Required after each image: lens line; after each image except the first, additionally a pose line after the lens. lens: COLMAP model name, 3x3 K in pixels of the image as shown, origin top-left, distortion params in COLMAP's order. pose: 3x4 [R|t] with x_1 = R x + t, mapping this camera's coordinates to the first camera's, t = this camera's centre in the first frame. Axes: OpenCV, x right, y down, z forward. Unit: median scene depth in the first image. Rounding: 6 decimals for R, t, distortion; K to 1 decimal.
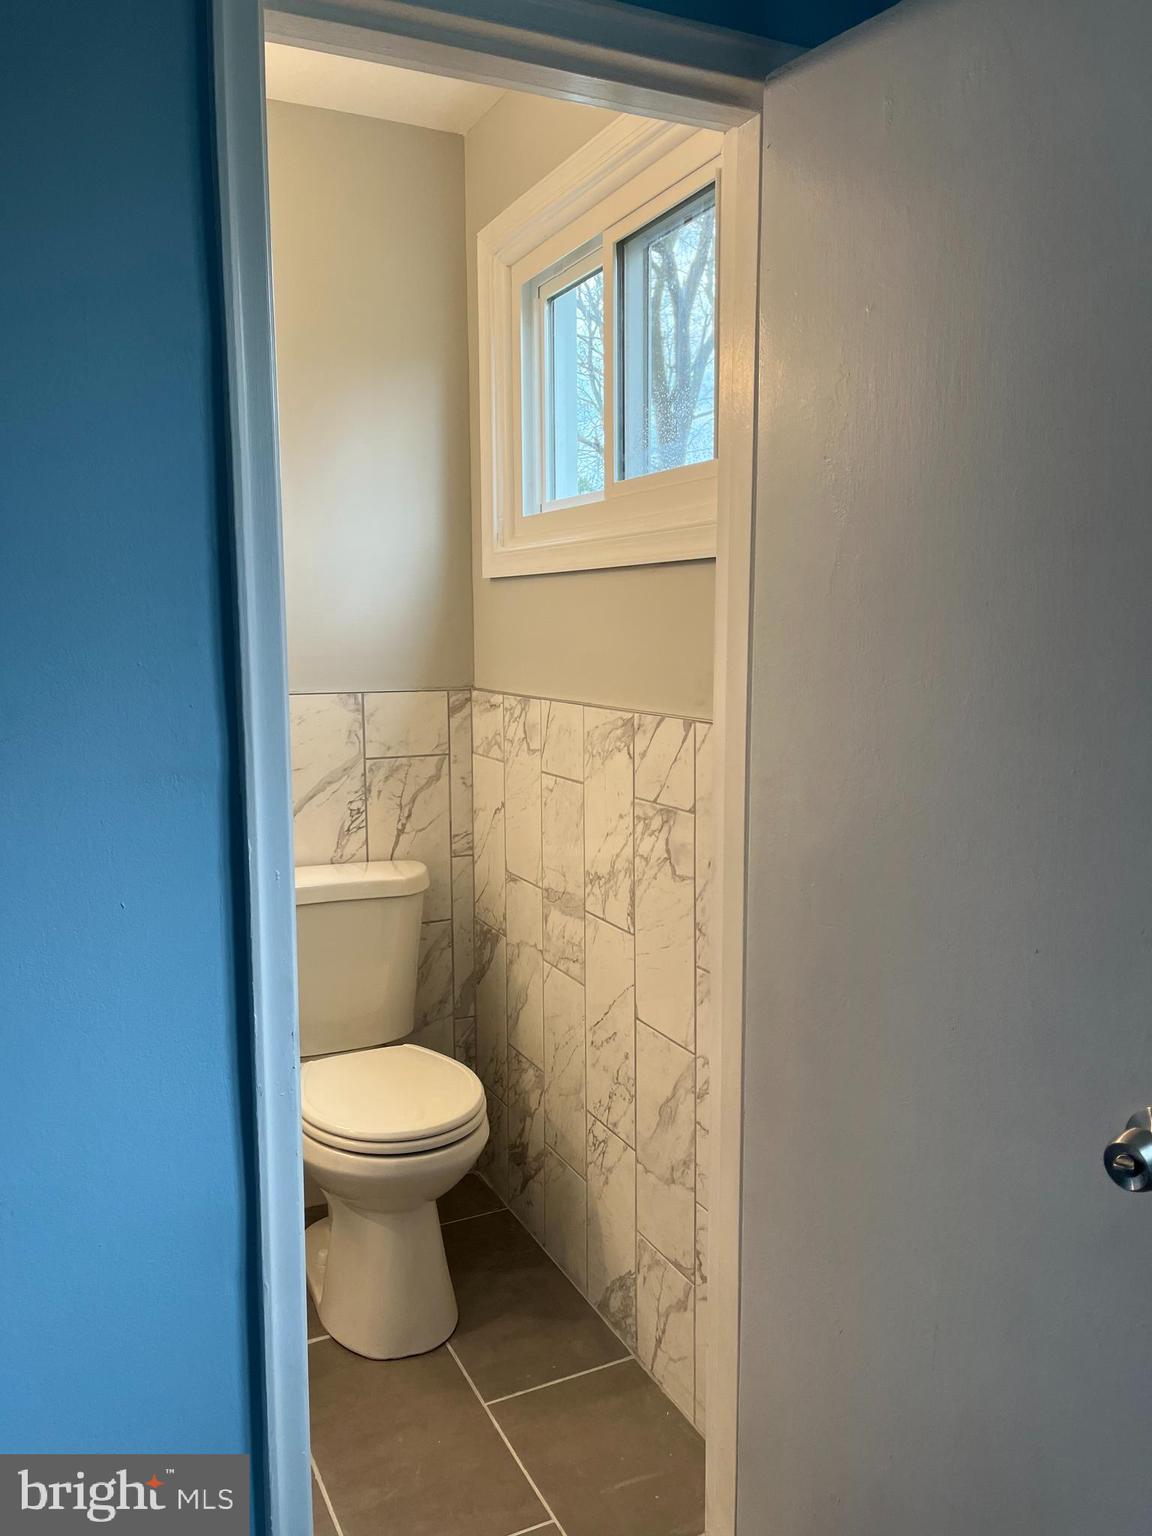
lens RADIAL K [[1158.5, 0, 576.8], [0, 1158.5, 768.4], [0, 0, 1]] dist [0.070373, -0.089681]
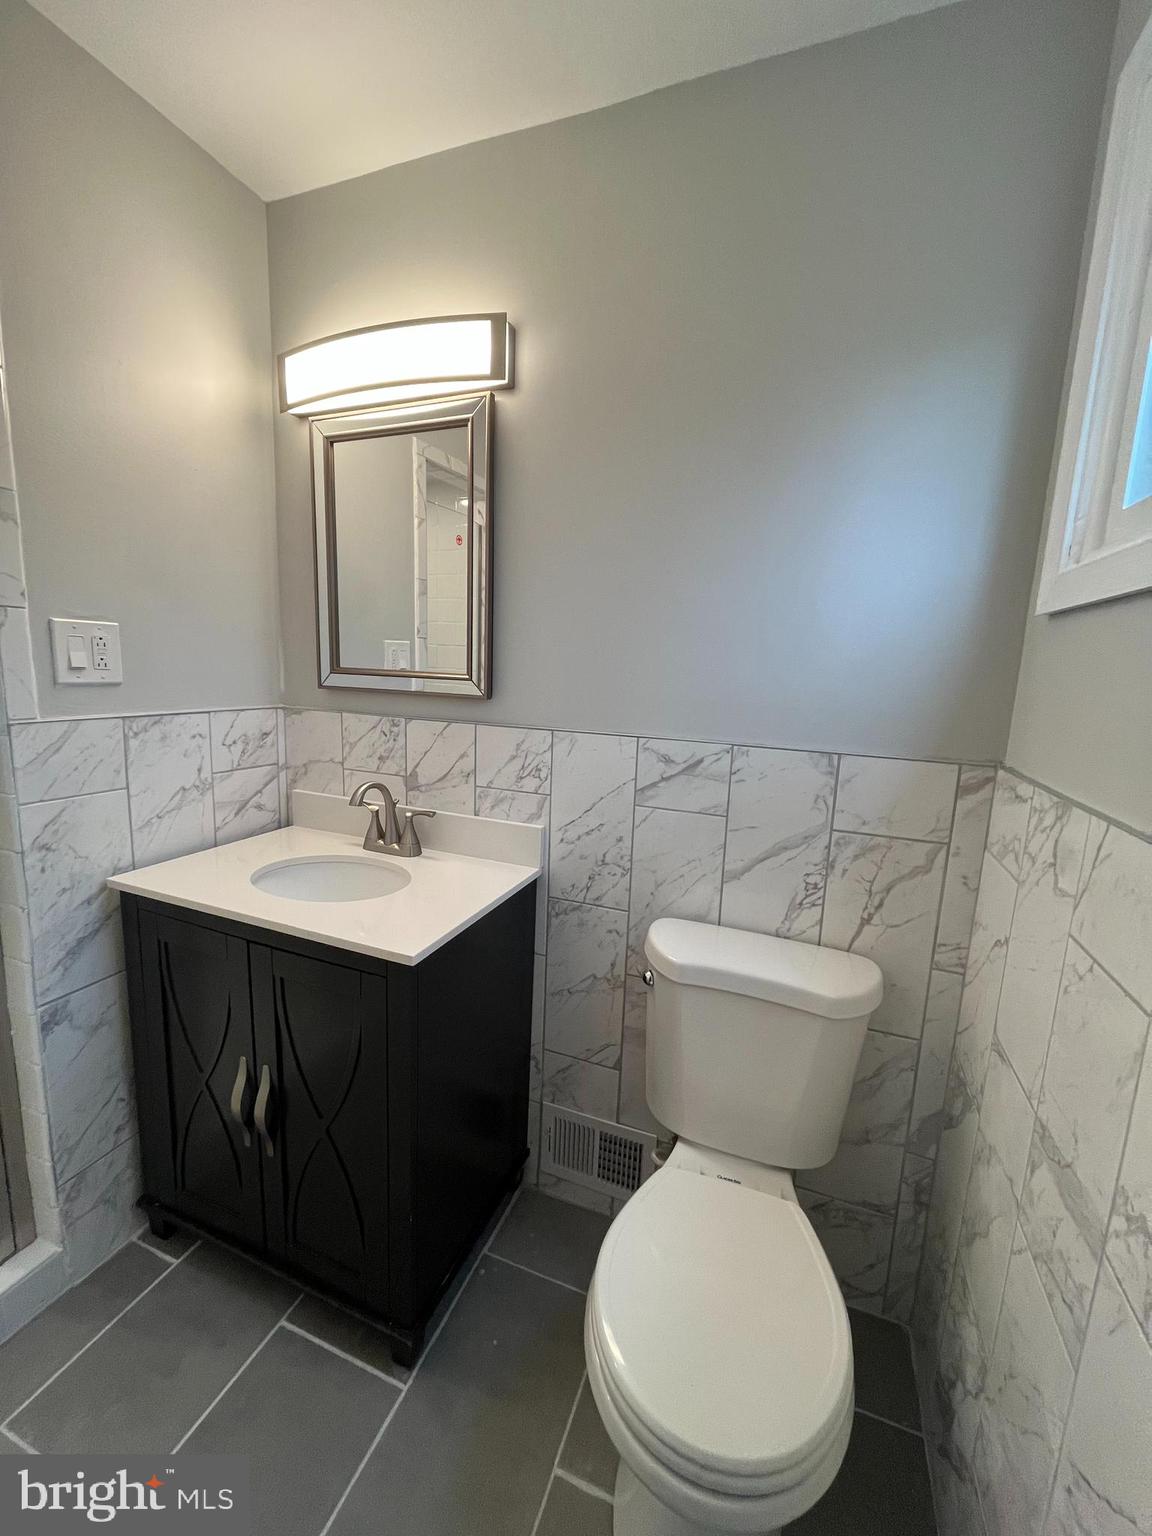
lens RADIAL K [[618.3, 0, 573.2], [0, 618.3, 767.5], [0, 0, 1]] dist [-0.002415, -0.000555]
pose [[0.682867, 0.149813, -0.715016, 0.008025], [-0.133004, 0.987885, 0.079962, -0.064917], [0.718333, 0.040496, 0.694520, 0.536535]]
